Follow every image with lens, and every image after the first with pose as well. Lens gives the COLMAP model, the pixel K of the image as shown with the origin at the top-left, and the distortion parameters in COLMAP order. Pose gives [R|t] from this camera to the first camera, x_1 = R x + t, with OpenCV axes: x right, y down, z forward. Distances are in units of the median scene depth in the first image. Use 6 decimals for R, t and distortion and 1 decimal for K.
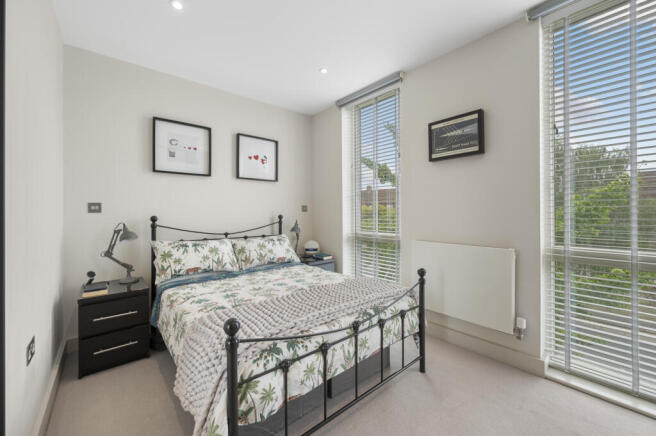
lens RADIAL K [[262.2, 0, 329.5], [0, 262.2, 211.3], [0, 0, 1]] dist [-0.000440, 0.000006]
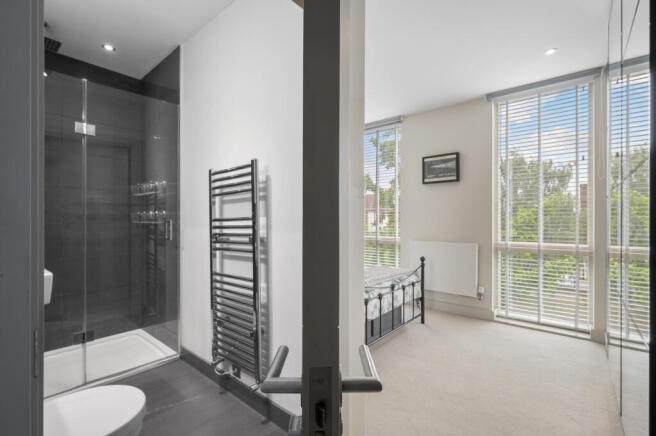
lens RADIAL K [[296.8, 0, 328.9], [0, 296.8, 220.8], [0, 0, 1]] dist [0.000528, 0.000200]
pose [[0.987695, 0.003130, 0.156363, -0.538517], [-0.003783, 0.999985, 0.003873, 0.004423], [-0.156349, -0.004417, 0.987692, -0.733209]]
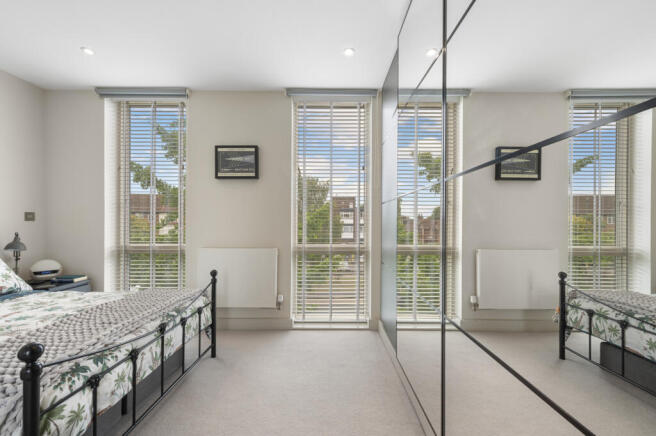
lens RADIAL K [[263.9, 0, 330.4], [0, 263.9, 221.5], [0, 0, 1]] dist [0.001069, 0.000040]
pose [[0.653111, 0.008332, 0.757217, -0.242749], [-0.007595, 0.999961, -0.004453, 0.000102], [-0.757225, -0.002843, 0.653149, -0.205455]]
